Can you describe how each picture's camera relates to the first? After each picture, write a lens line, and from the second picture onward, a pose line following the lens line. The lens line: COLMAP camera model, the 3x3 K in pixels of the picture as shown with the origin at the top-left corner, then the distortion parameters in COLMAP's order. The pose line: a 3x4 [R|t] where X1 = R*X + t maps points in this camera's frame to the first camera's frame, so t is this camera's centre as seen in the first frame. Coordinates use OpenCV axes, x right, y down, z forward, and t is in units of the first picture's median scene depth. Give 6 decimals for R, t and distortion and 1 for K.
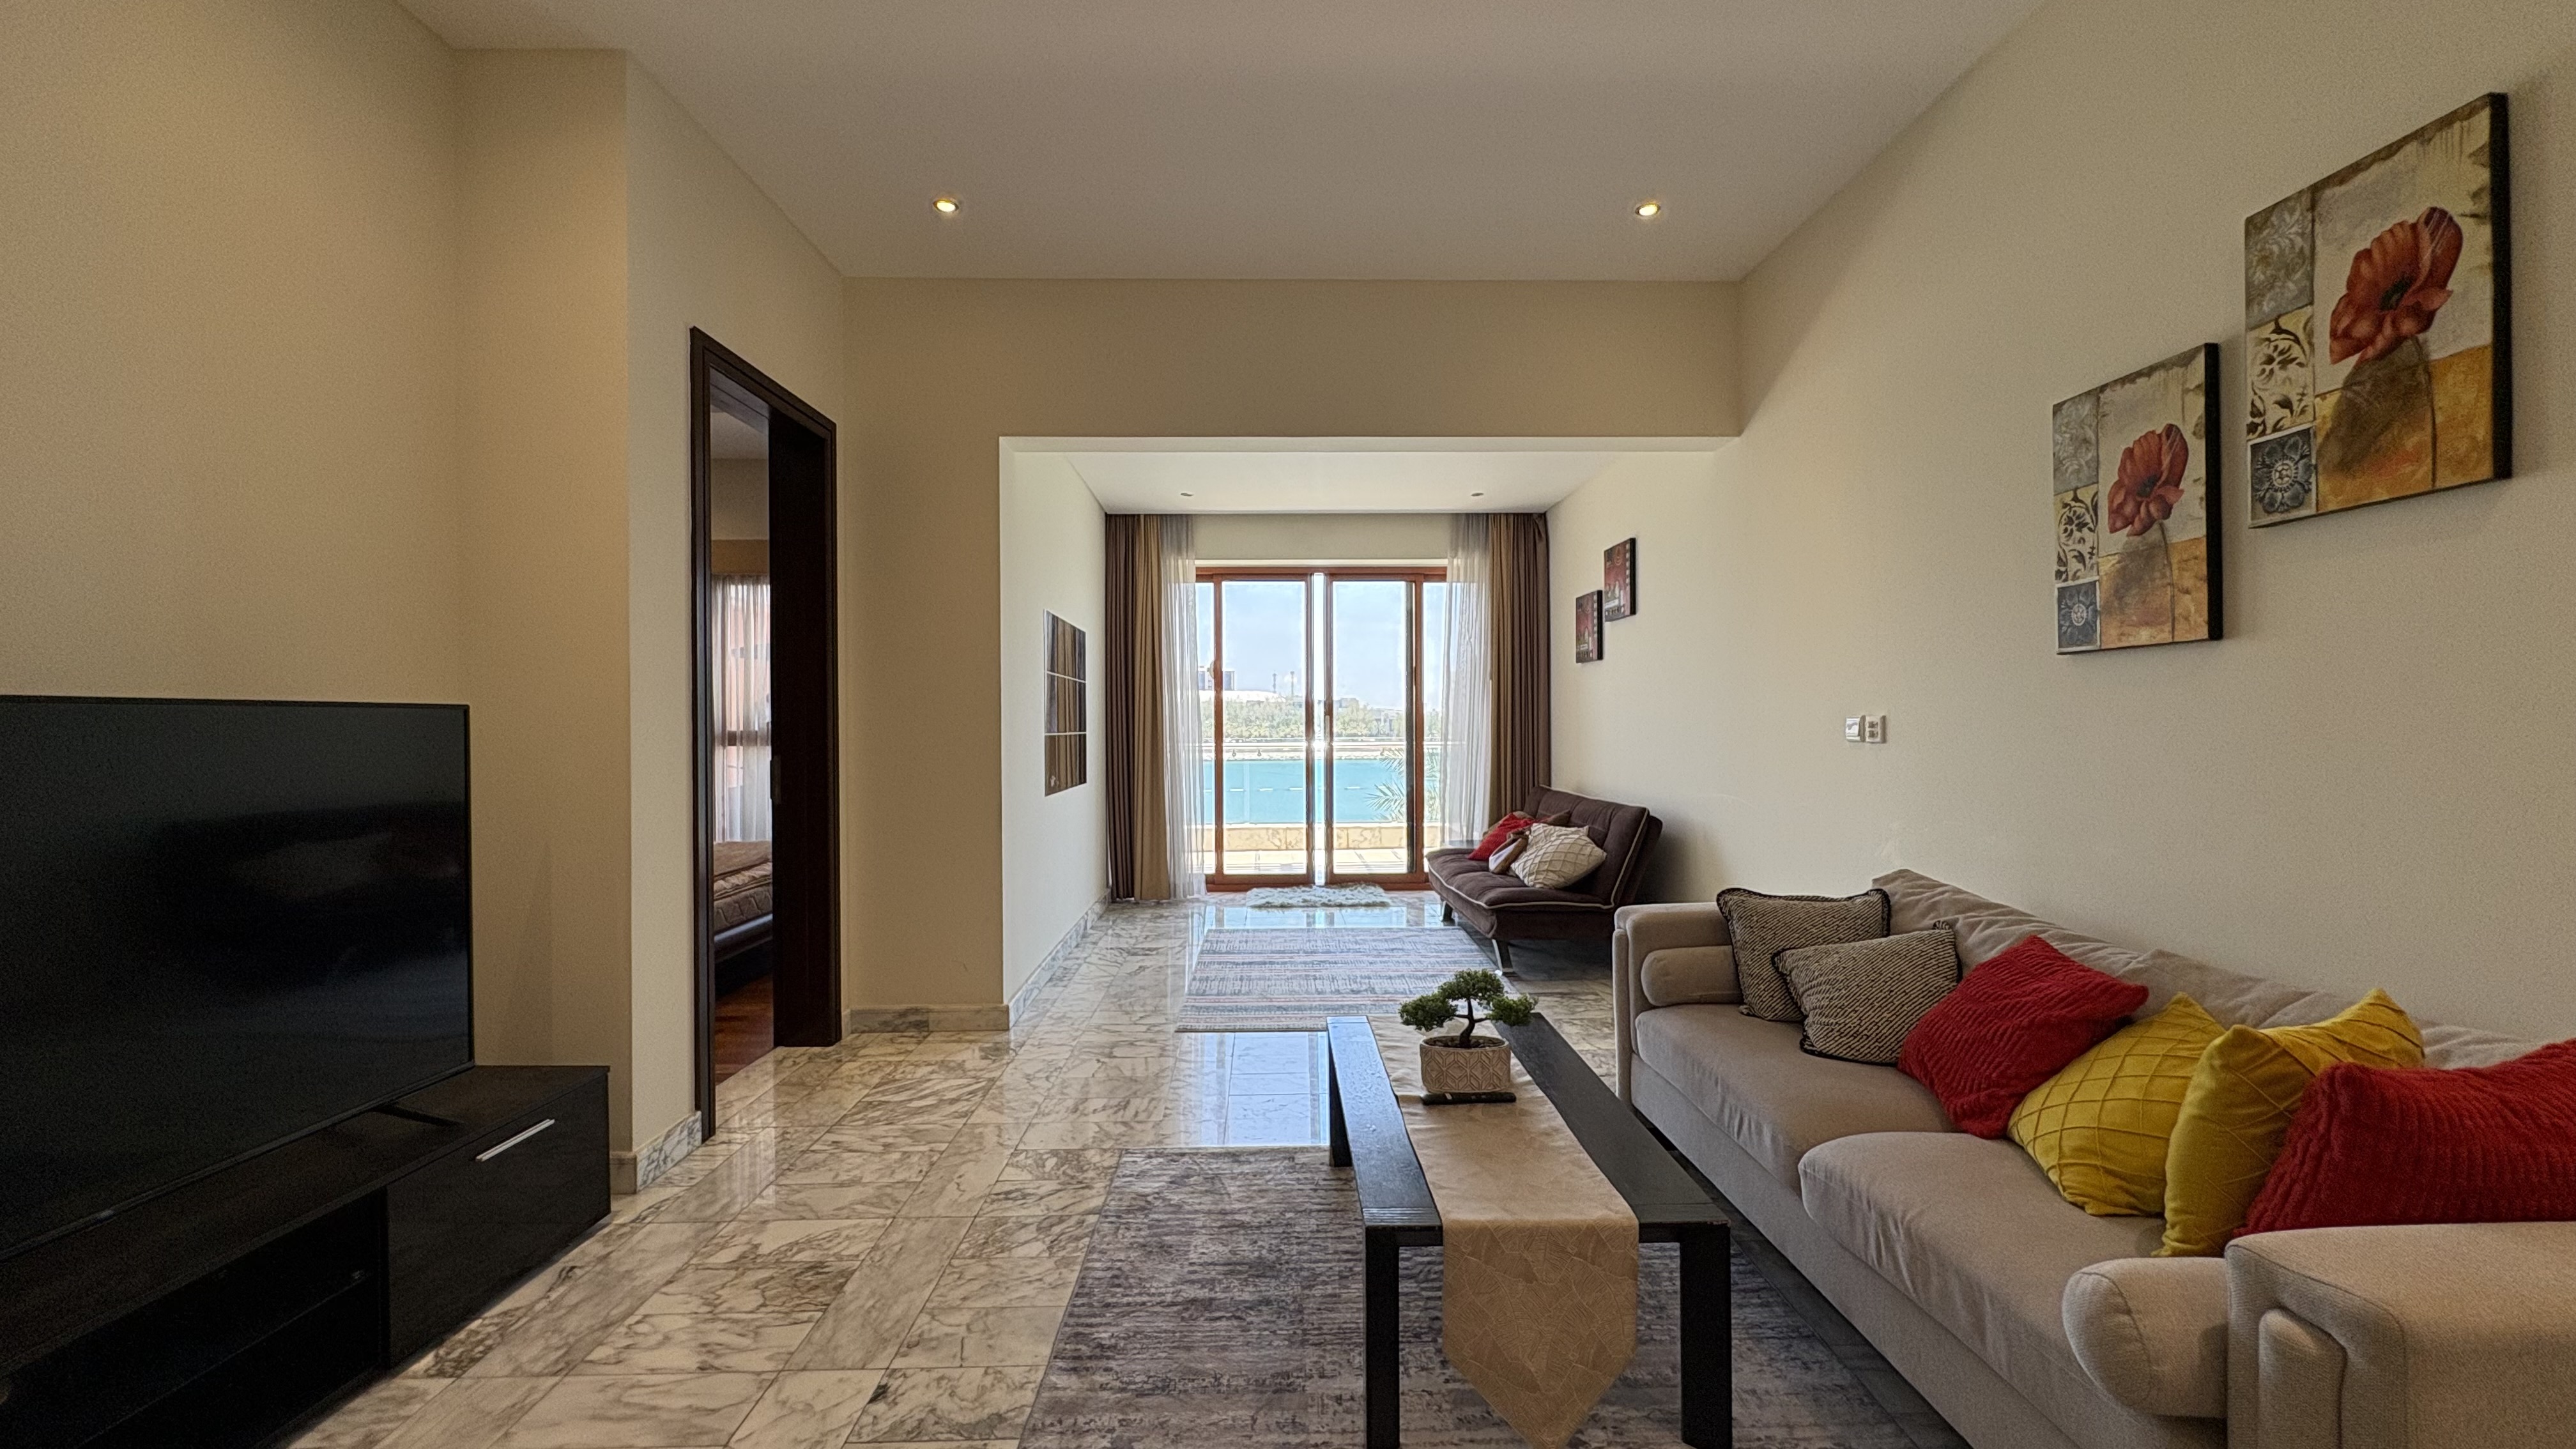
lens RADIAL K [[1025.2, 0, 1288.0], [0, 1025.2, 724.5], [0, 0, 1]] dist [0.001658, 0.000568]
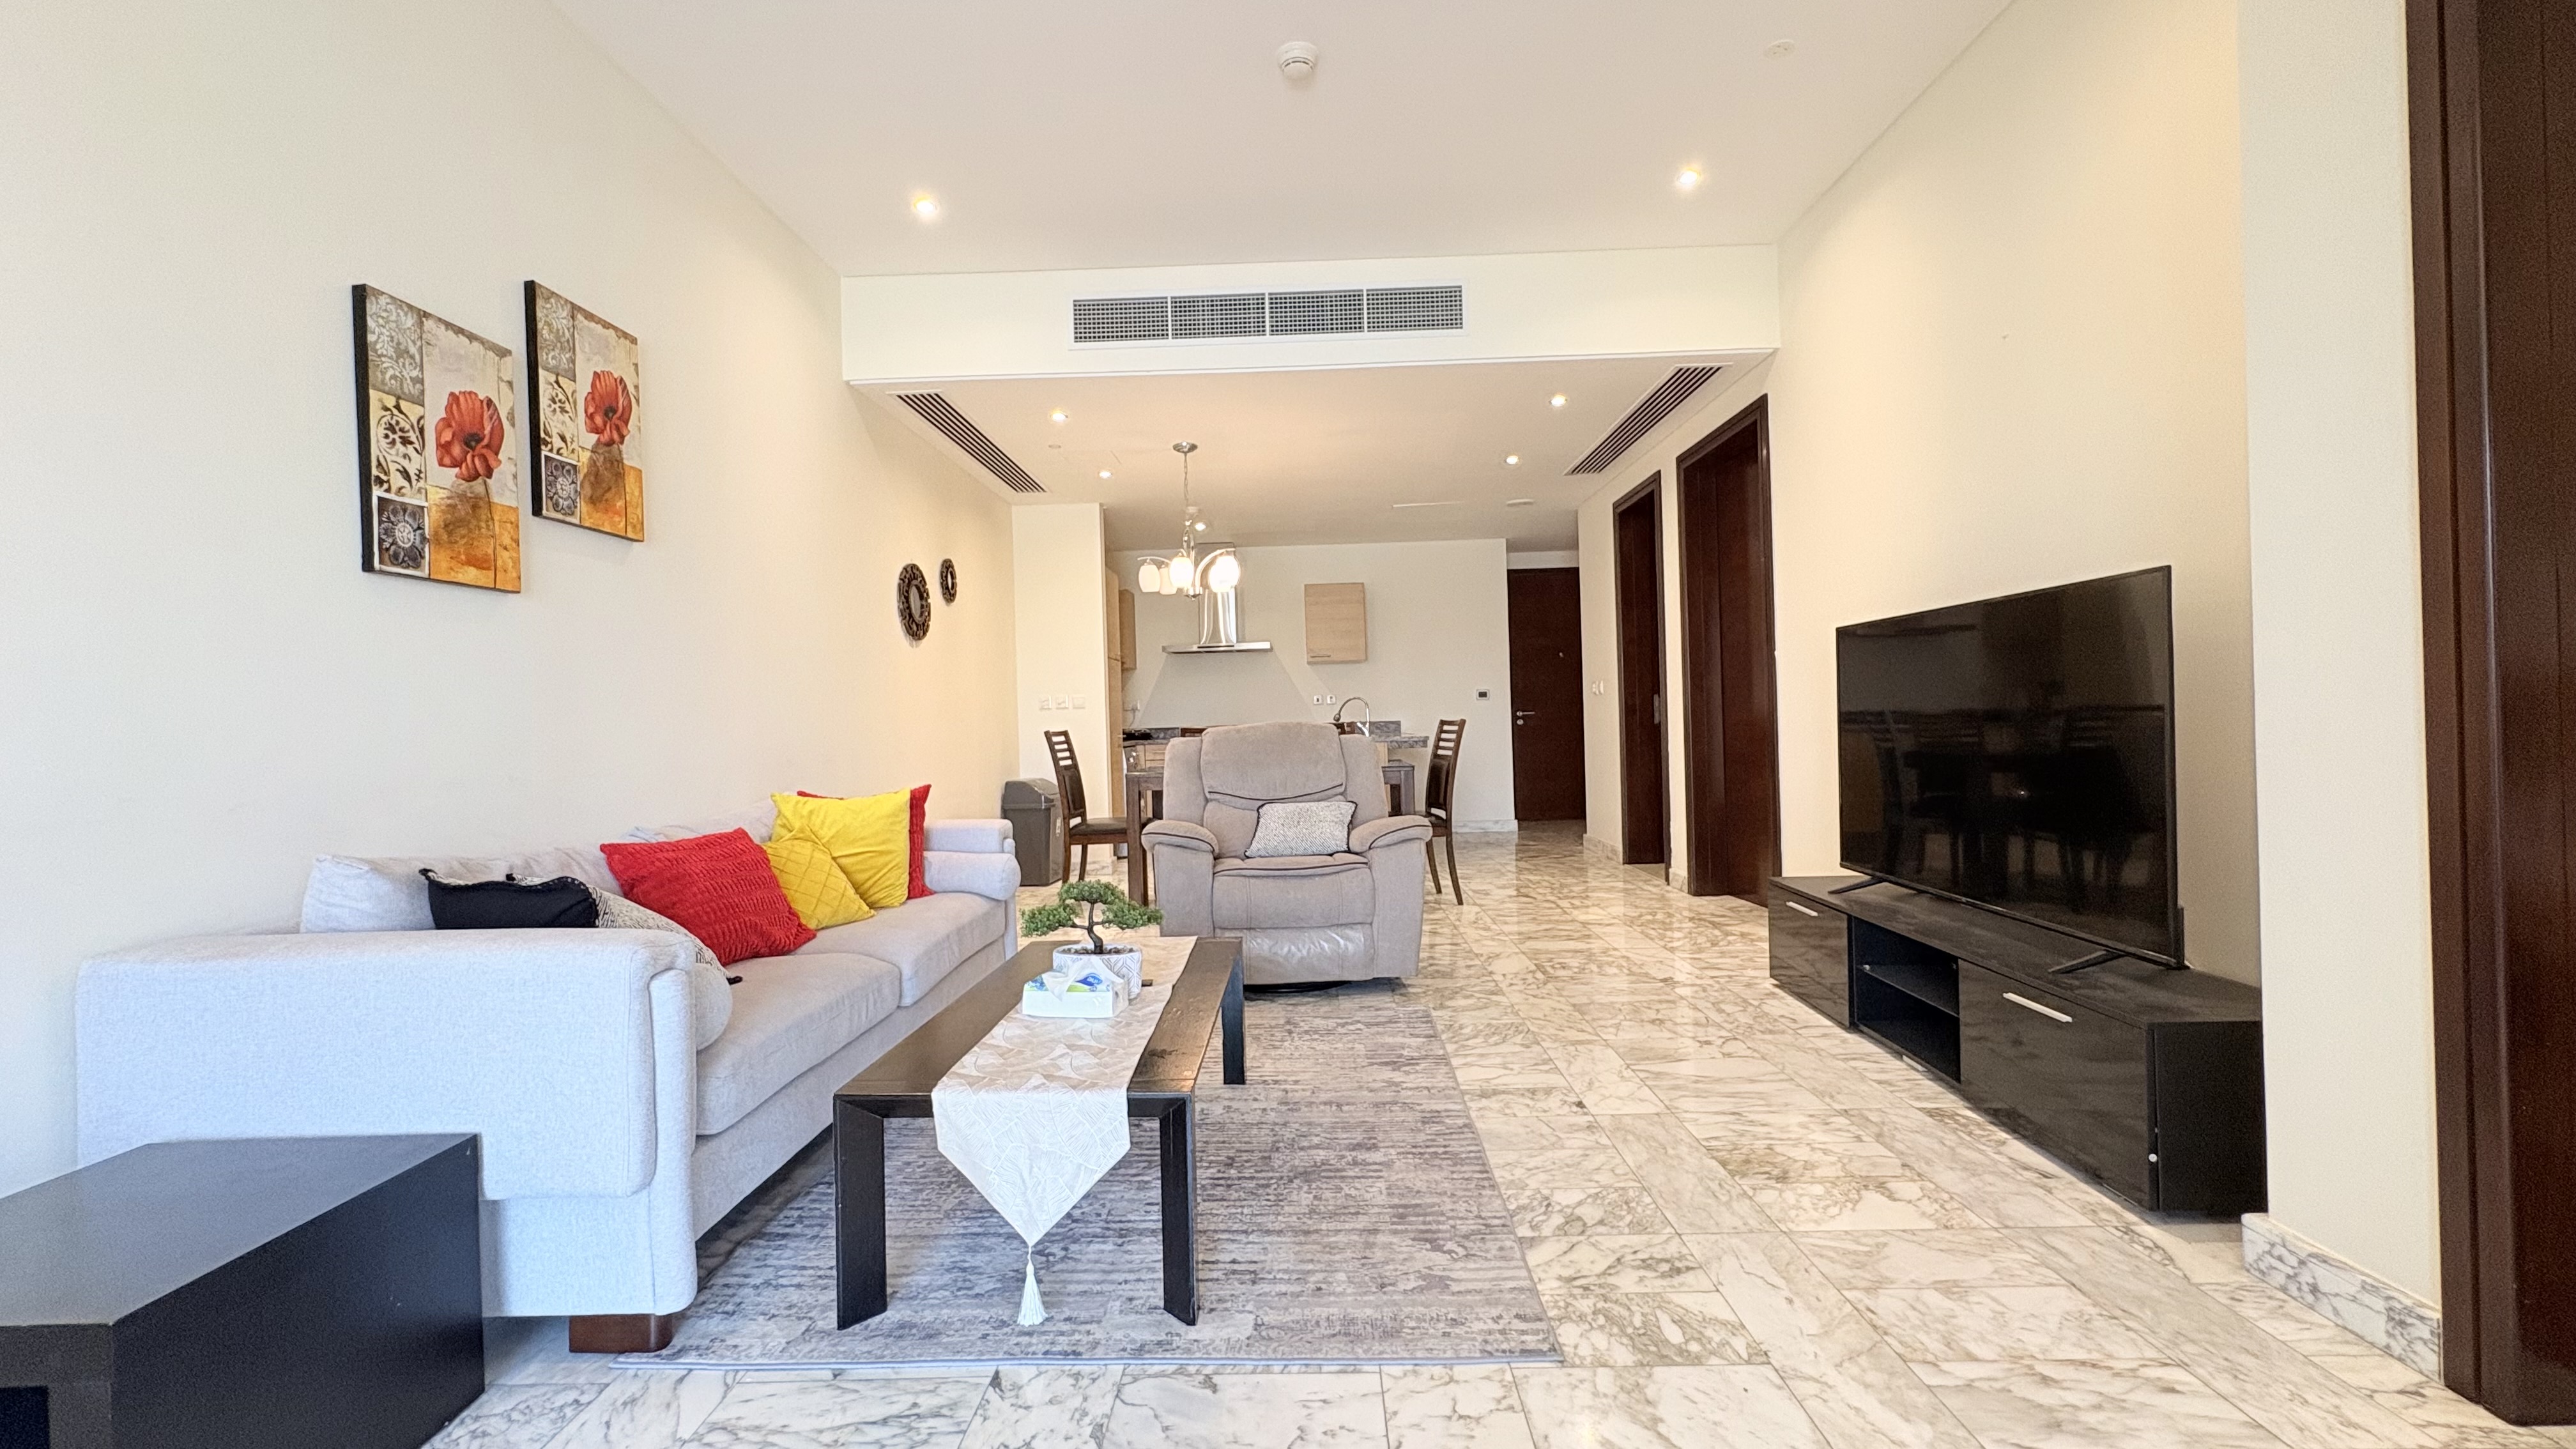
lens RADIAL K [[1025.2, 0, 1288.0], [0, 1025.2, 724.5], [0, 0, 1]] dist [0.001658, 0.000568]
pose [[-0.998425, 0.034402, 0.044326, -0.052634], [0.034713, 0.999378, 0.006265, 0.073484], [-0.044083, 0.007794, -0.998997, 1.616712]]
